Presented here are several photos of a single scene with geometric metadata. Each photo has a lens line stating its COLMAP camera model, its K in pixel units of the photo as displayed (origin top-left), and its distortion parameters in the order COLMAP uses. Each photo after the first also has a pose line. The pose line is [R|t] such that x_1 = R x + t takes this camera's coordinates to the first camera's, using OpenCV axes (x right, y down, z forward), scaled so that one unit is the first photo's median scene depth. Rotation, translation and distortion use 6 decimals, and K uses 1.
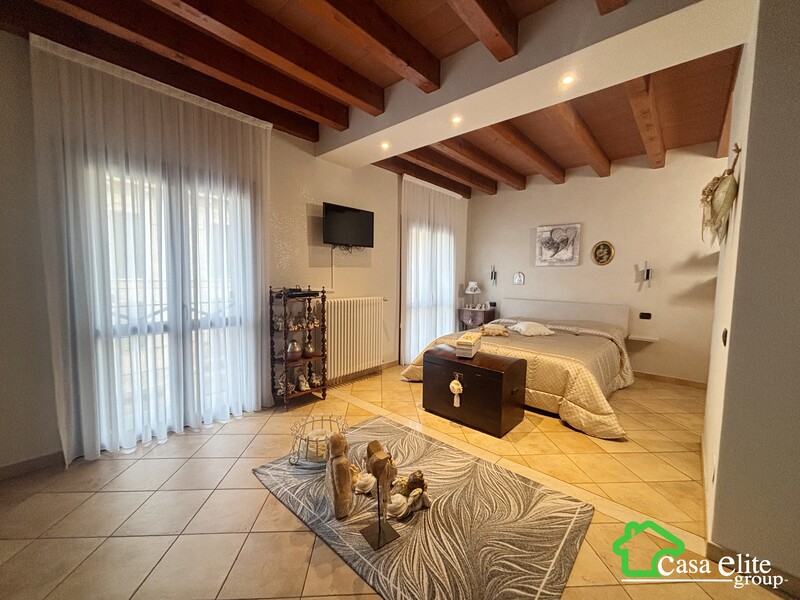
lens RADIAL K [[324.6, 0, 398.9], [0, 324.6, 300.1], [0, 0, 1]] dist [0.000111, 0.000802]
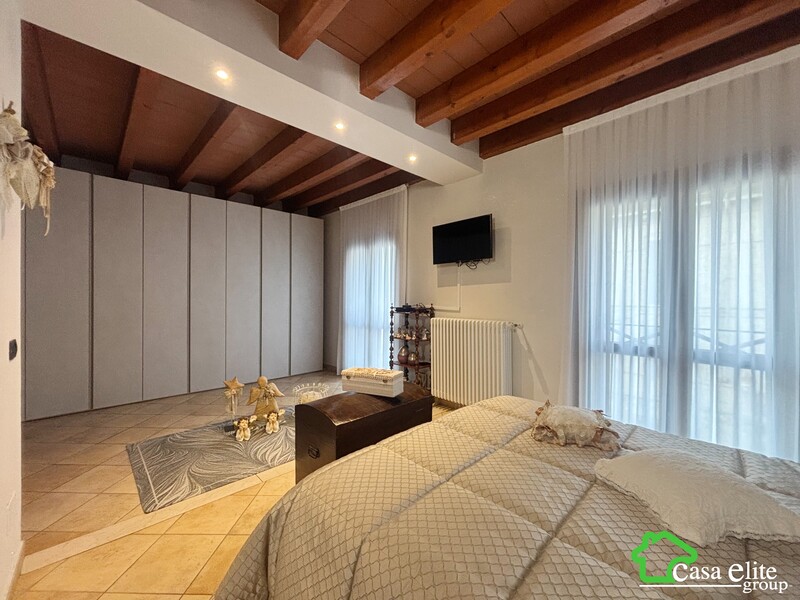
lens RADIAL K [[324.6, 0, 399.5], [0, 324.6, 297.2], [0, 0, 1]] dist [0.000111, 0.000802]
pose [[-0.078598, -0.007306, -0.996880, 0.840763], [-0.070975, 0.997477, -0.001715, -0.057174], [0.994377, 0.070619, -0.078918, 0.977289]]
